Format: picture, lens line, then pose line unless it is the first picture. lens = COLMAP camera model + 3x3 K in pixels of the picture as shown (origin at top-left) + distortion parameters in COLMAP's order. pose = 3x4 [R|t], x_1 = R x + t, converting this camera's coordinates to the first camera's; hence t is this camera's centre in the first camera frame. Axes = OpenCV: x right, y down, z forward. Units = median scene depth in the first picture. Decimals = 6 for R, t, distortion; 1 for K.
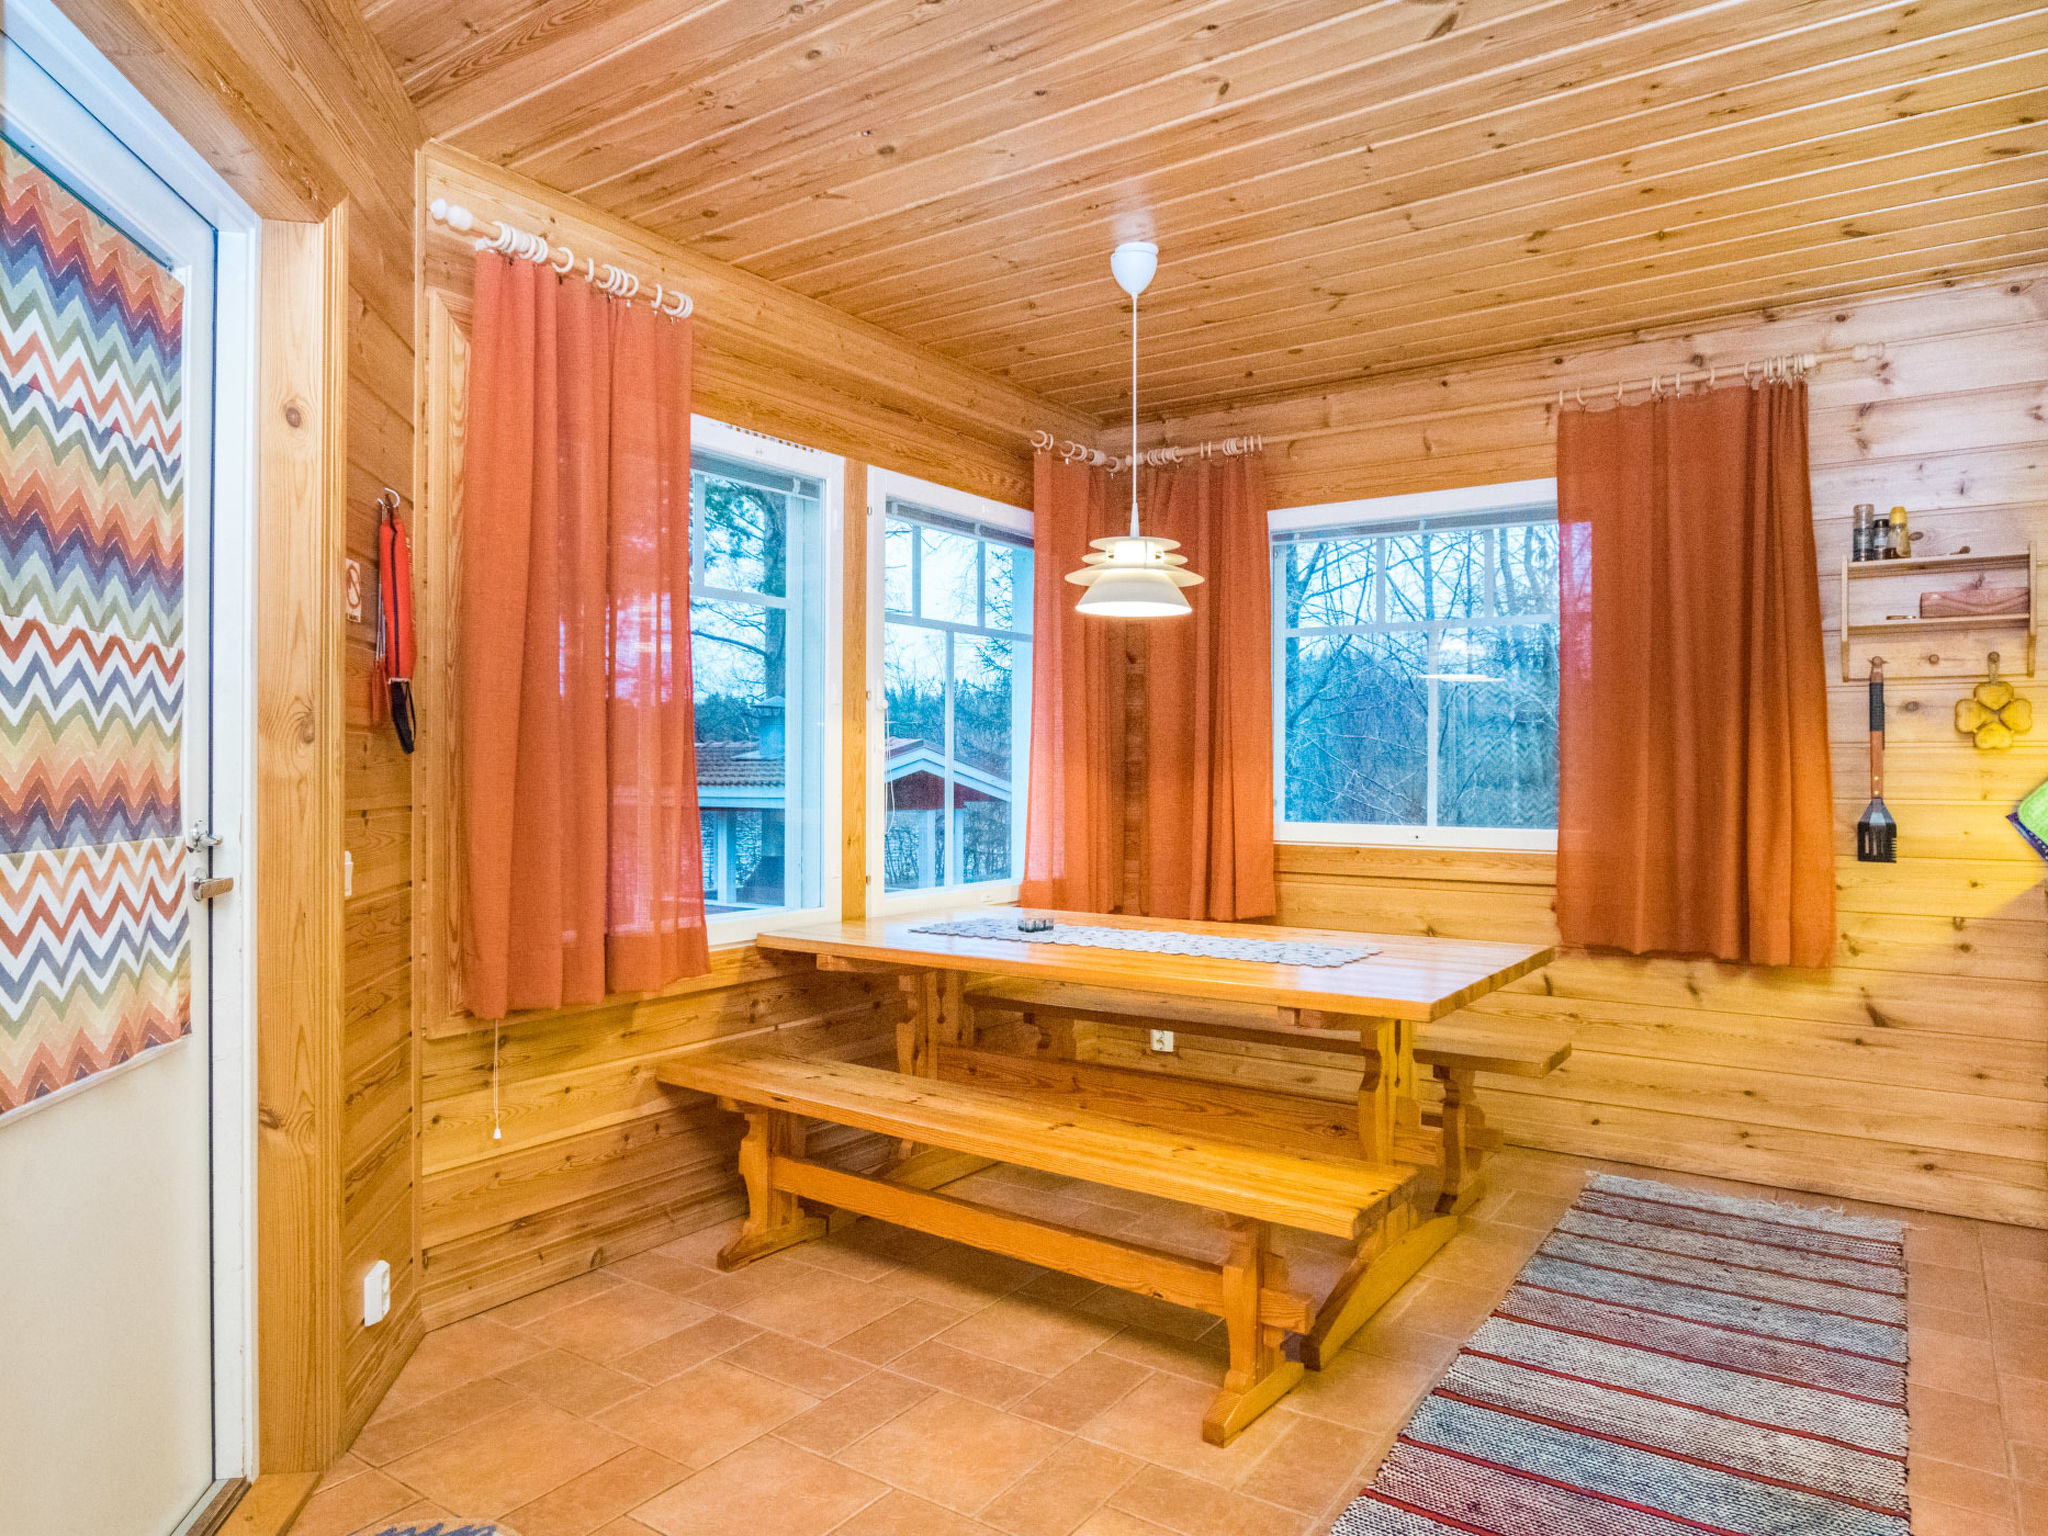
lens RADIAL K [[1265.0, 0, 1037.4], [0, 1265.0, 766.4], [0, 0, 1]] dist [-0.004111, -0.002615]
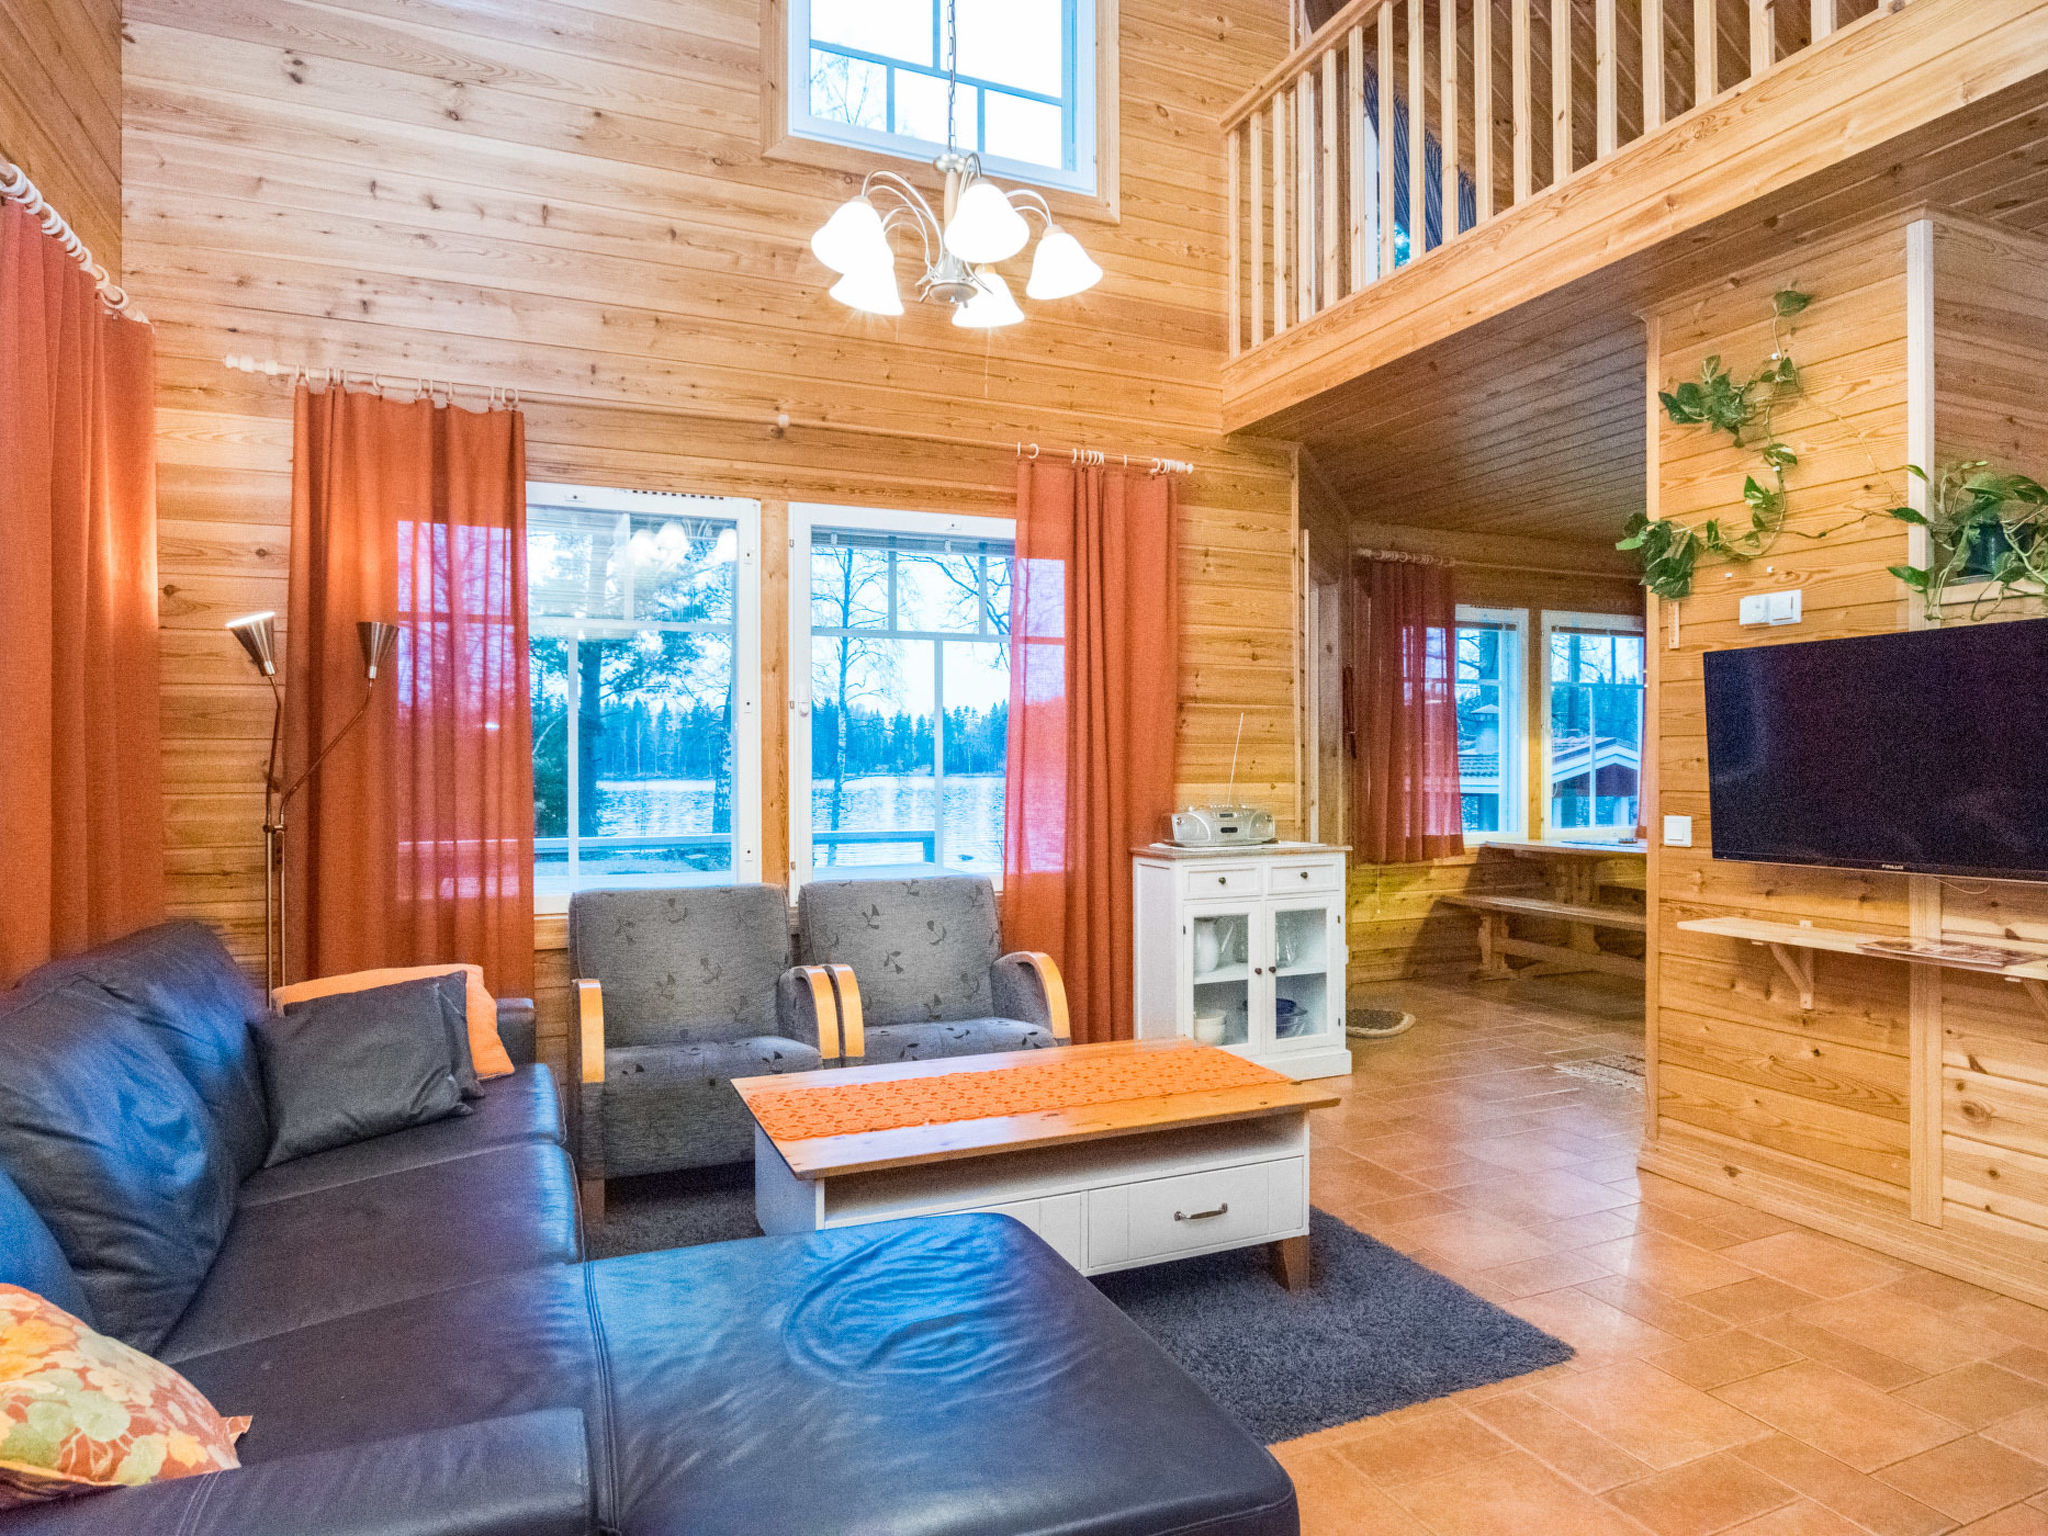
lens RADIAL K [[1265.0, 0, 1037.4], [0, 1265.0, 766.4], [0, 0, 1]] dist [-0.004111, -0.002615]
pose [[0.855313, -0.002714, -0.518105, 0.231851], [0.005276, 0.999980, 0.003471, -0.005618], [0.518085, -0.005702, 0.855310, -1.187391]]
